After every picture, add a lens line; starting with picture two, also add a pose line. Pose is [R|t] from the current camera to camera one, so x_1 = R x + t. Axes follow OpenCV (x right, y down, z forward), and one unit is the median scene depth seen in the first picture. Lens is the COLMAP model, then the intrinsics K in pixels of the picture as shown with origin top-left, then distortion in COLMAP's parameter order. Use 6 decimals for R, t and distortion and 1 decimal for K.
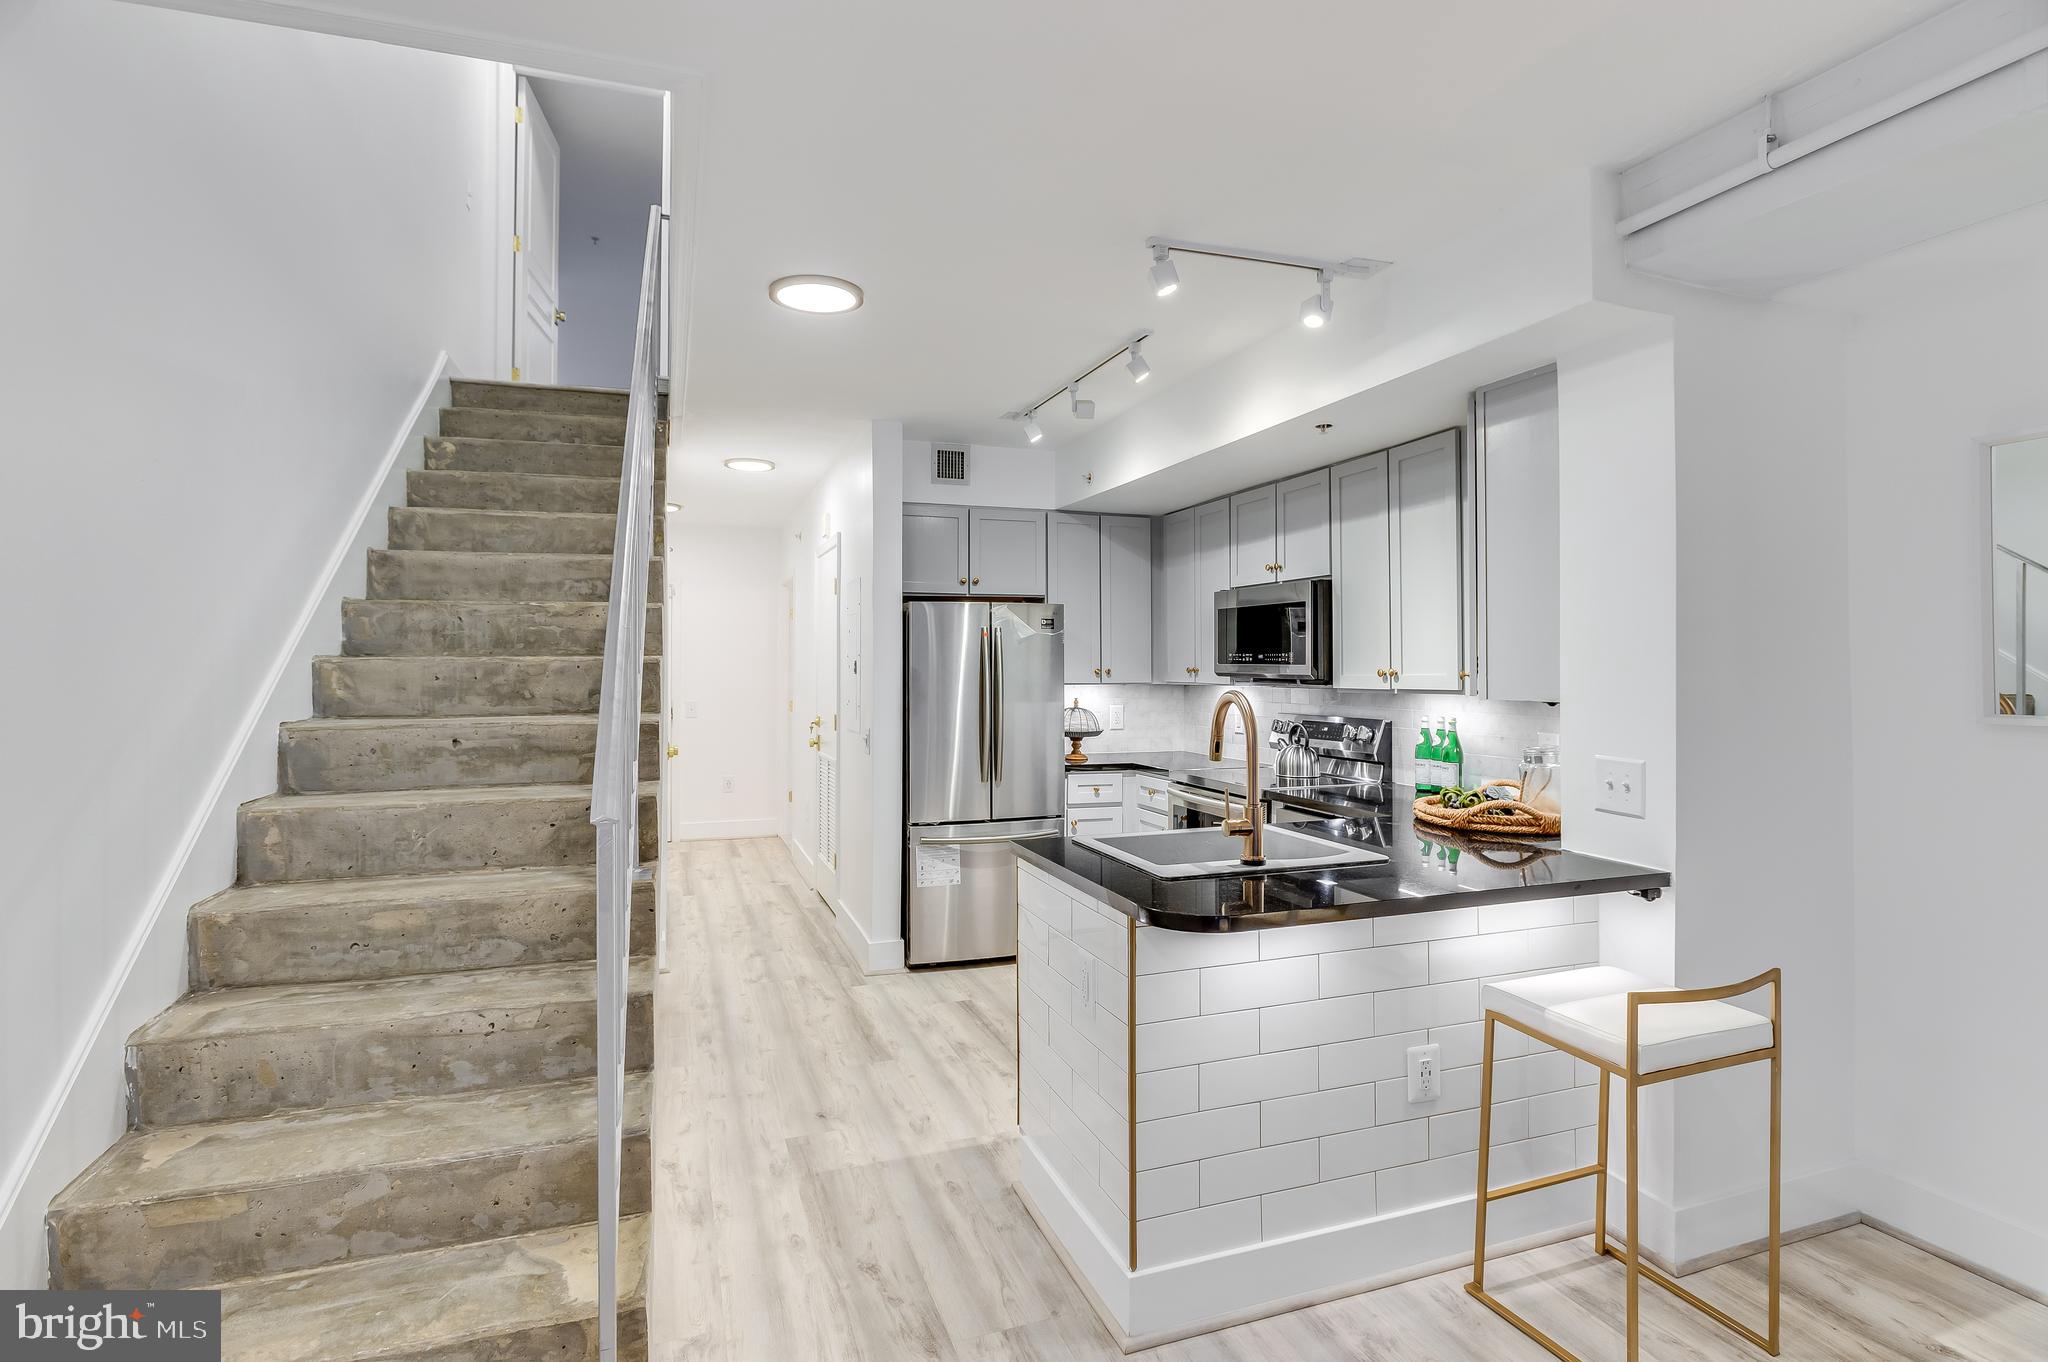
lens RADIAL K [[993.6, 0, 1015.7], [0, 993.6, 657.4], [0, 0, 1]] dist [-0.013537, -0.000655]
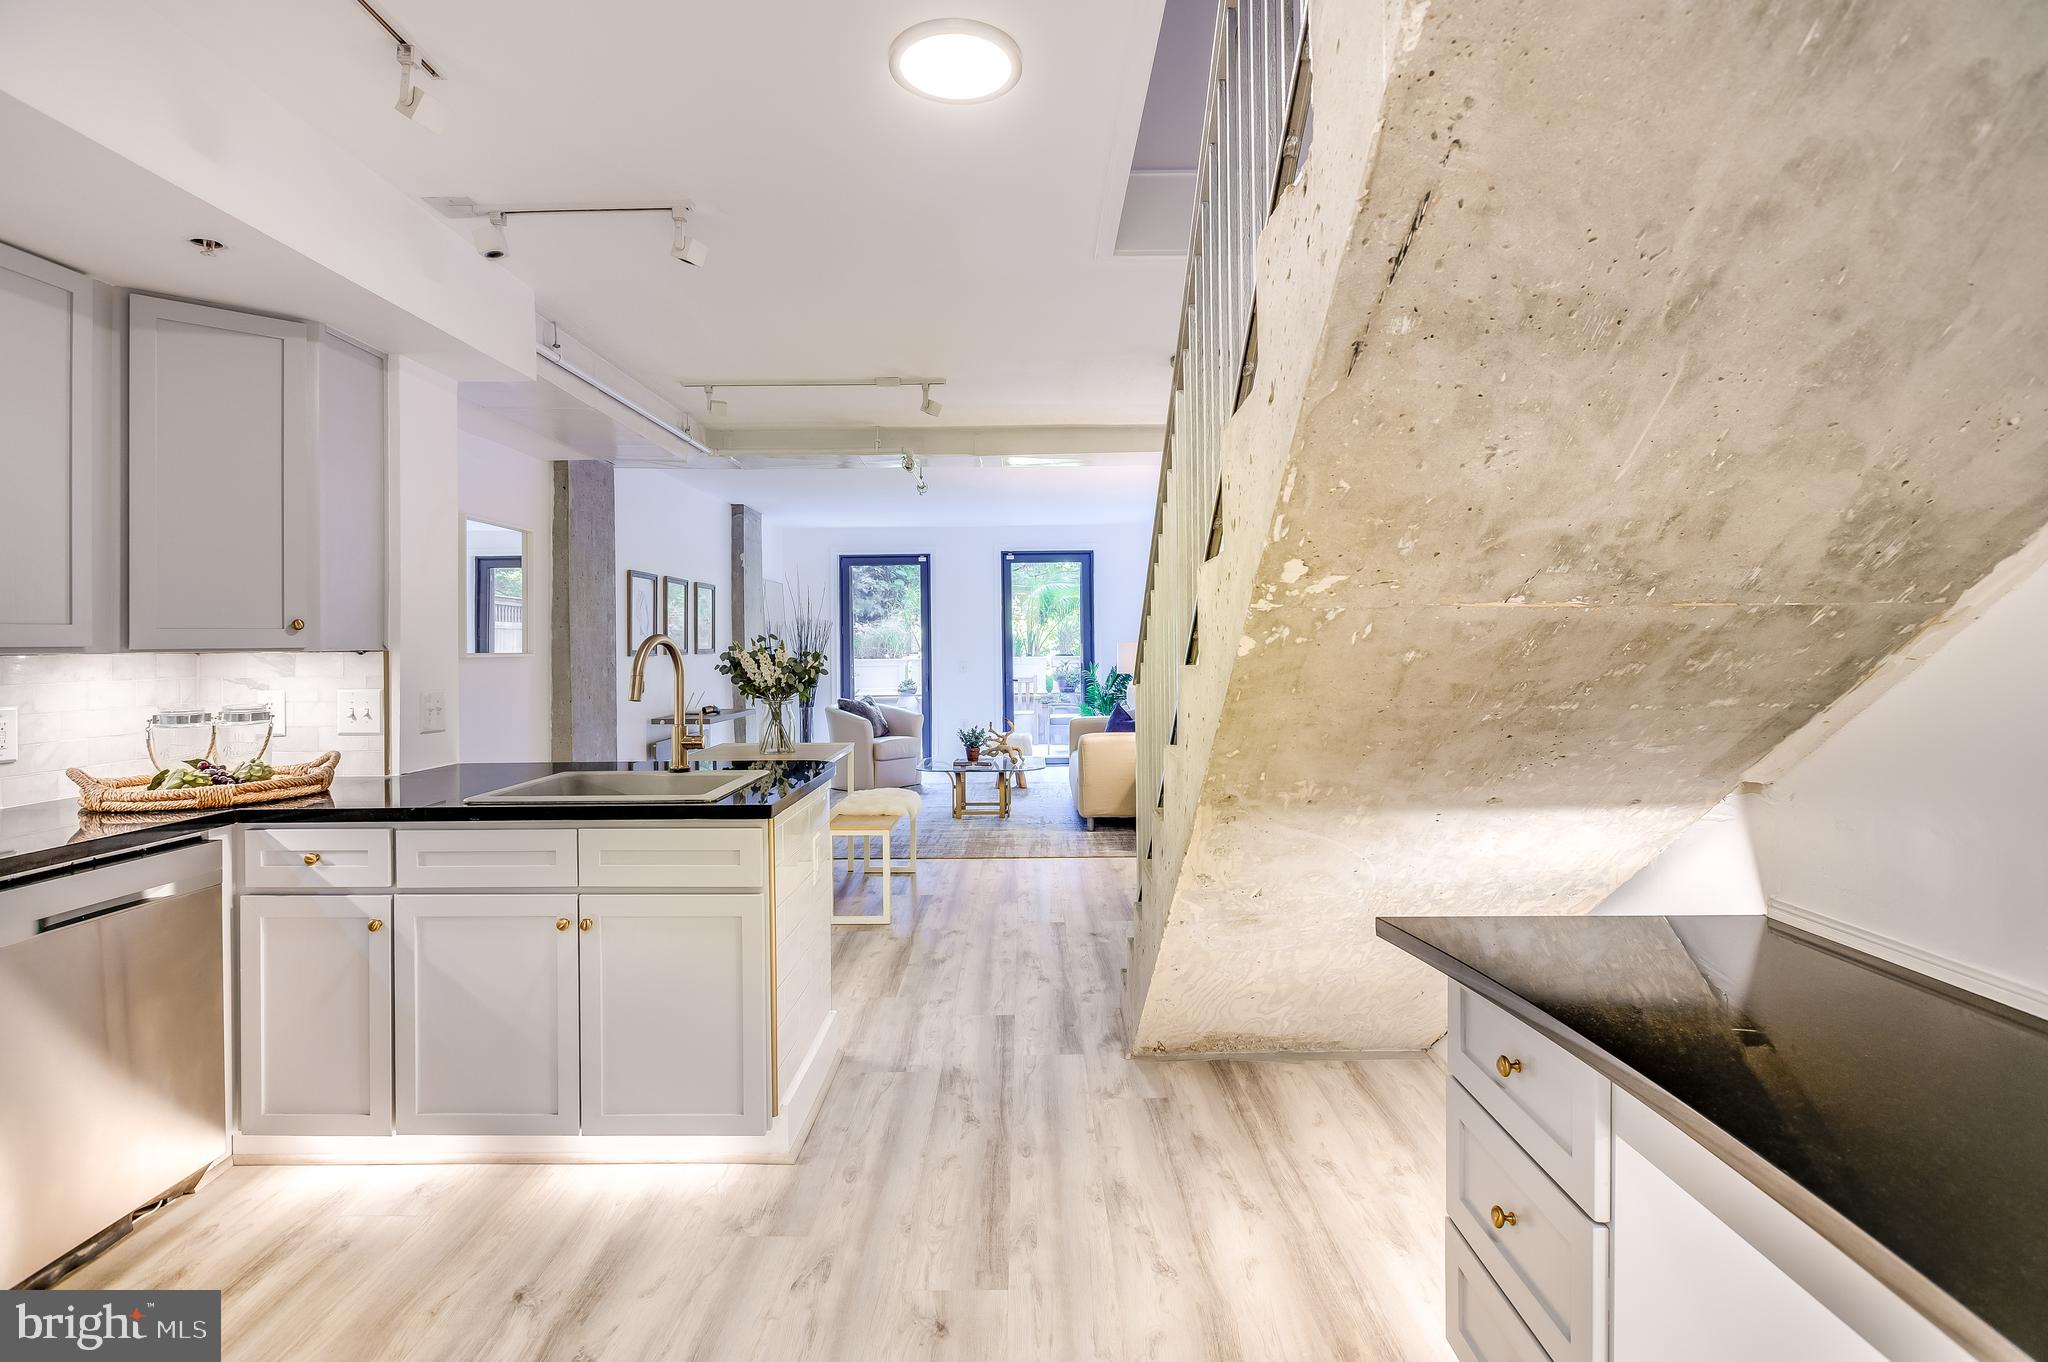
lens RADIAL K [[1006.5, 0, 1017.1], [0, 1006.5, 631.5], [0, 0, 1]] dist [-0.000171, 0.001086]
pose [[-0.939437, 0.014970, 0.342396, -0.475145], [0.008024, 0.999732, -0.021694, 0.049411], [-0.342629, -0.017633, -0.939305, 1.630214]]
